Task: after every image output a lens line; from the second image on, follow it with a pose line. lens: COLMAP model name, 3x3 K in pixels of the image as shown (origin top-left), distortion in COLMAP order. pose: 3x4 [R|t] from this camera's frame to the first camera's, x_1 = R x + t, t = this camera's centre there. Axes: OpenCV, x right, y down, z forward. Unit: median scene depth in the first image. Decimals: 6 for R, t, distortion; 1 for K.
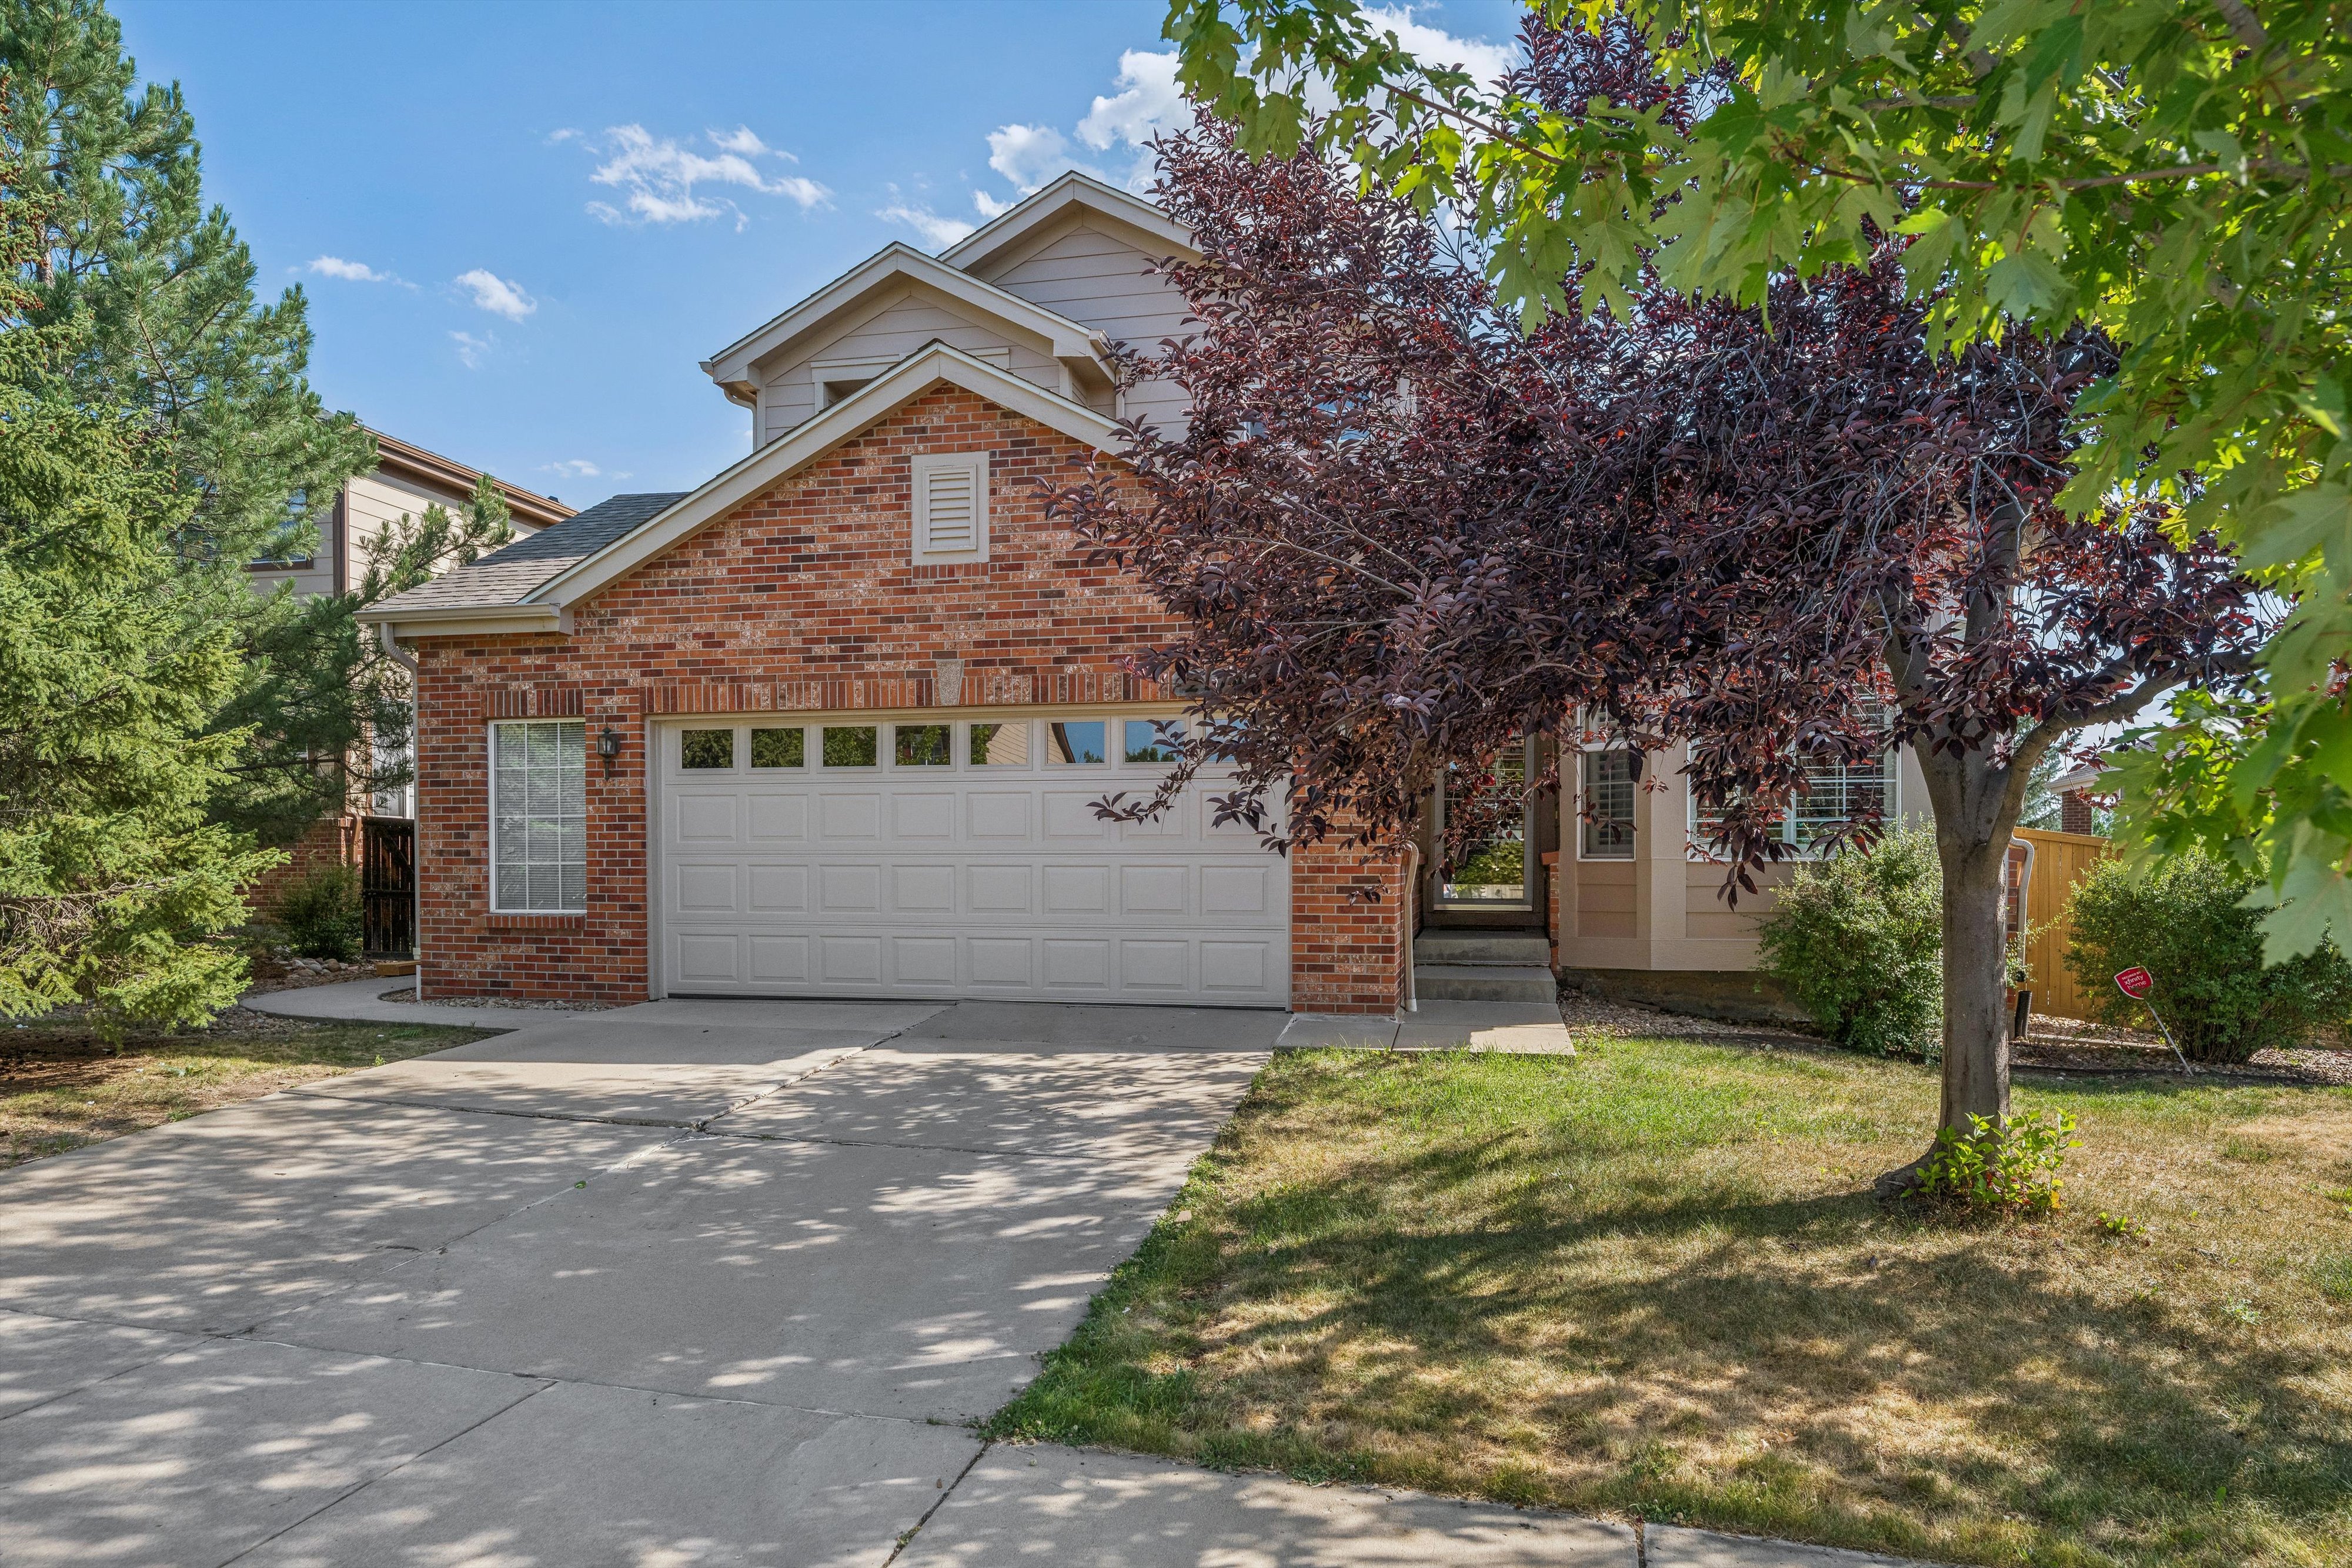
lens RADIAL K [[980.7, 0, 1175.8], [0, 980.7, 745.3], [0, 0, 1]] dist [-0.001068, -0.000091]
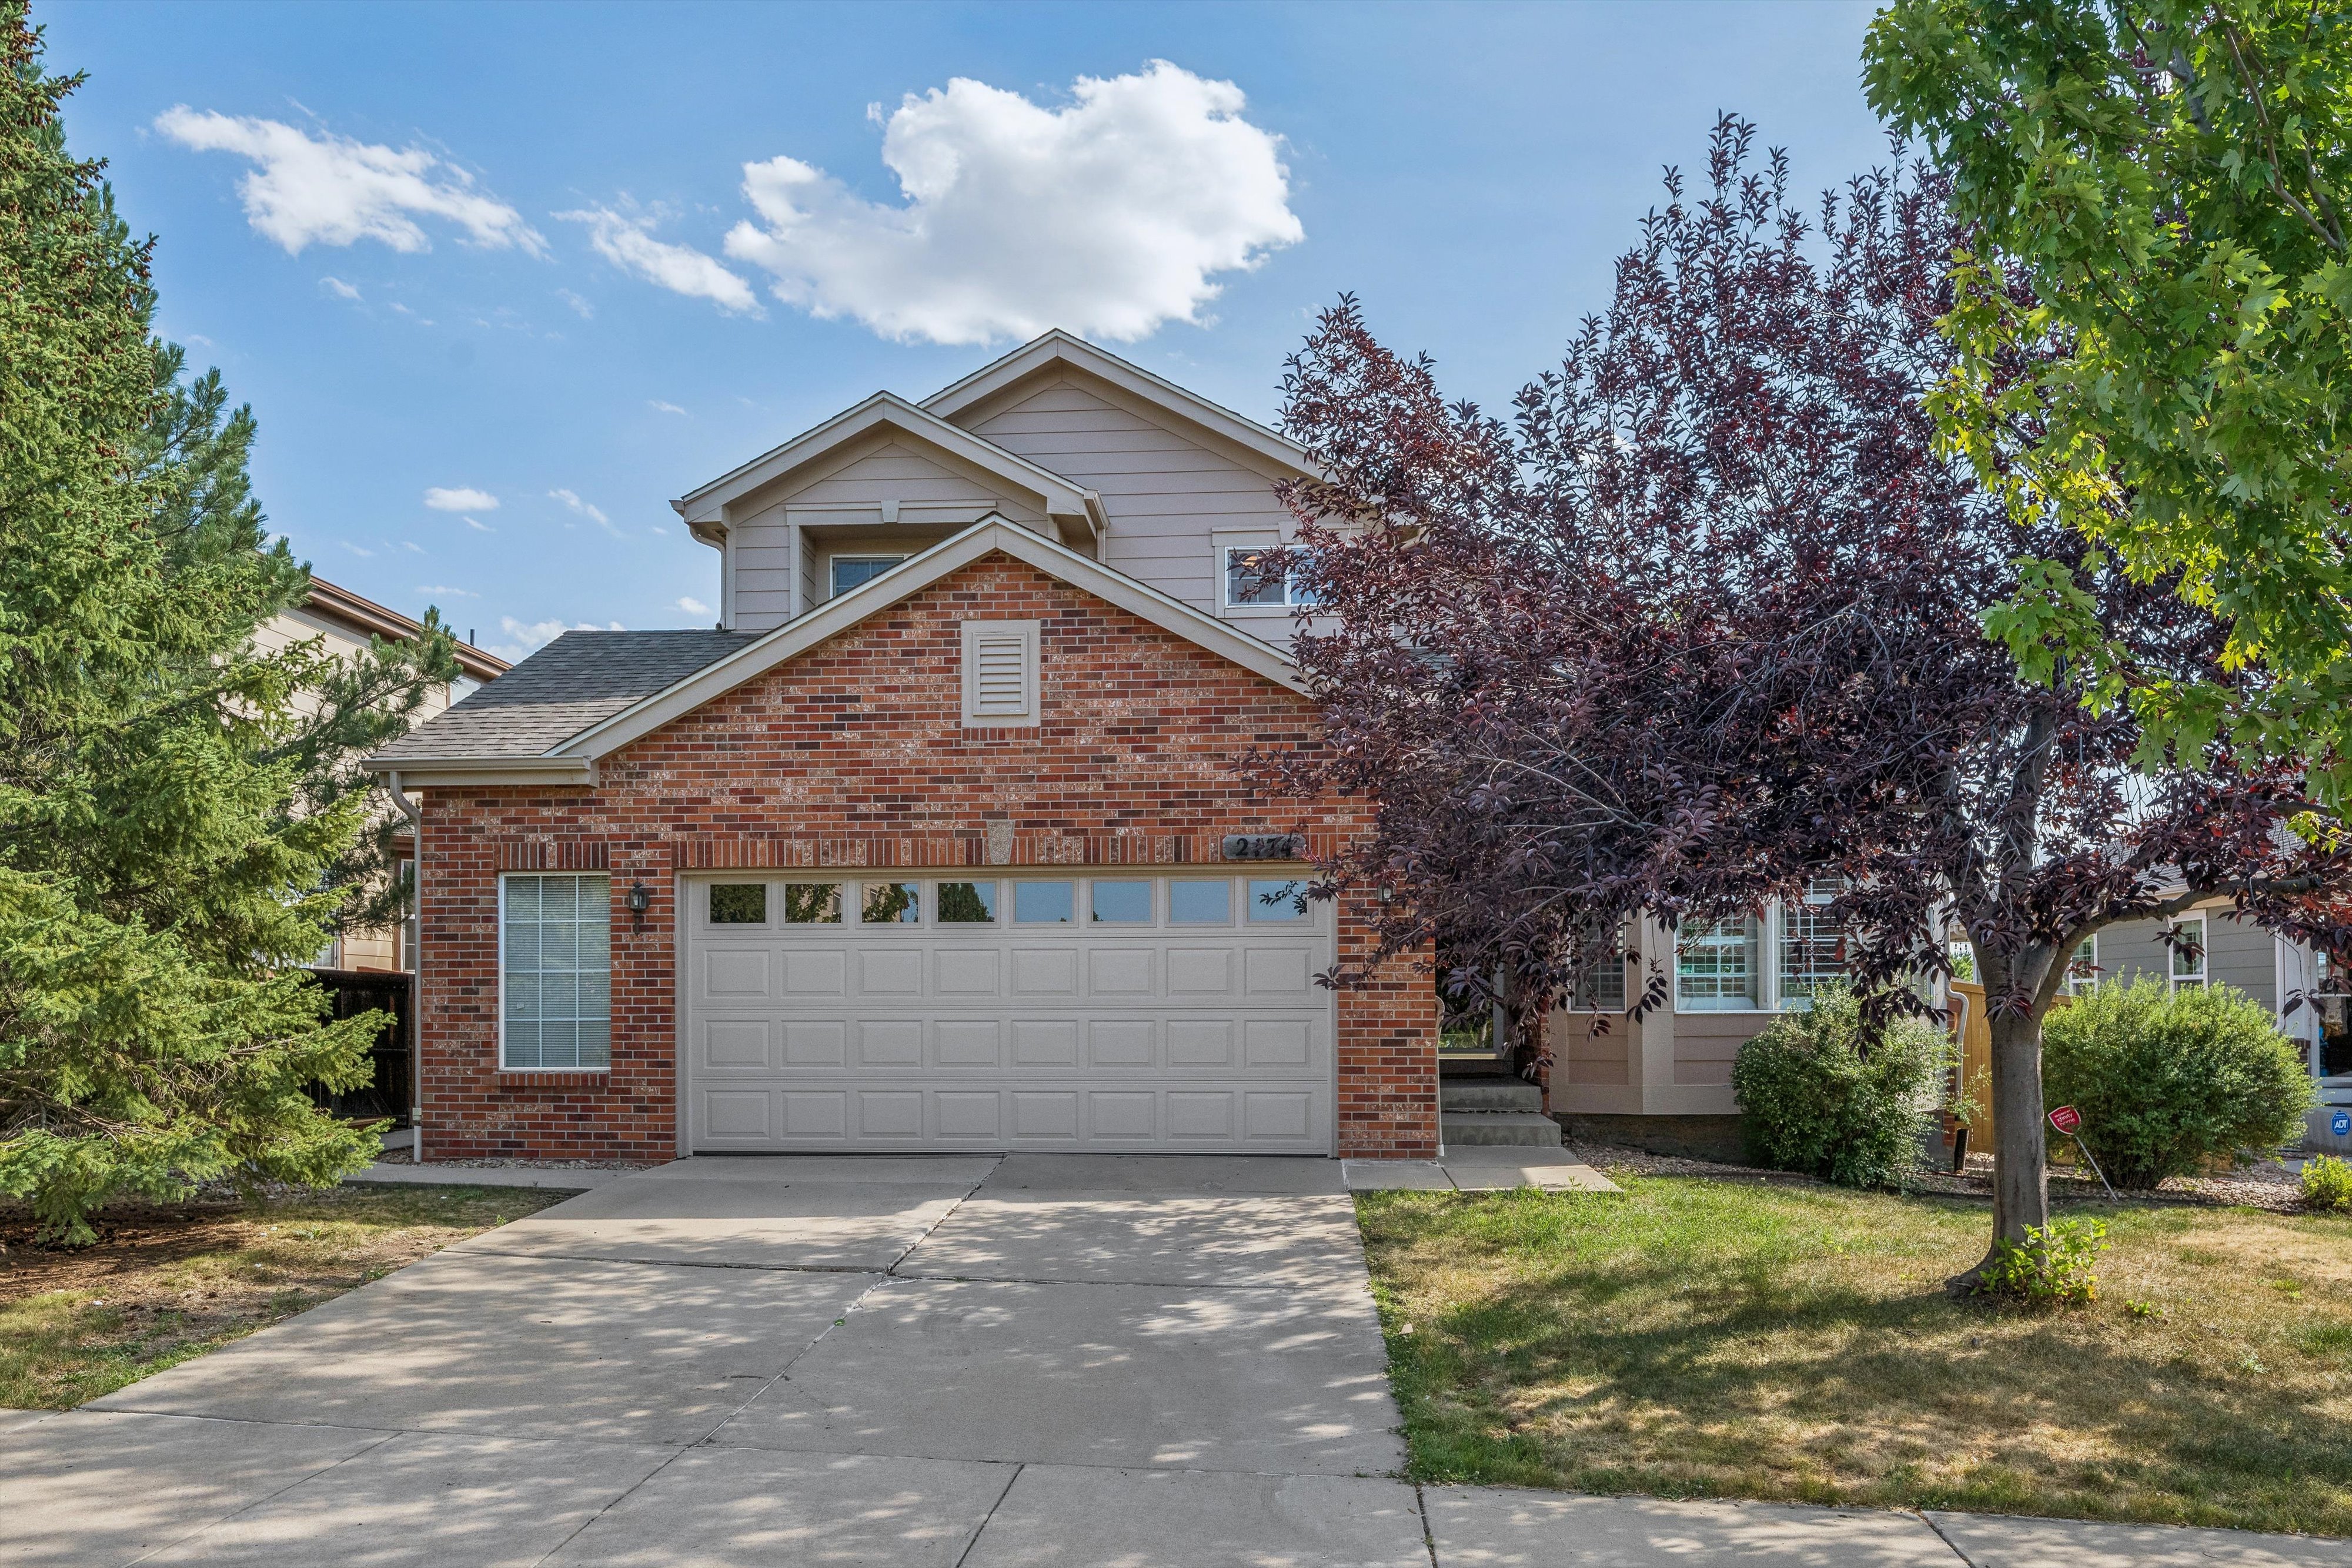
lens RADIAL K [[1002.3, 0, 1185.0], [0, 1002.3, 869.2], [0, 0, 1]] dist [-0.000882, -0.000190]
pose [[0.995743, 0.009540, 0.091681, -0.129072], [-0.007631, 0.999747, -0.021153, -0.014486], [-0.091860, 0.020363, 0.995564, -0.062061]]
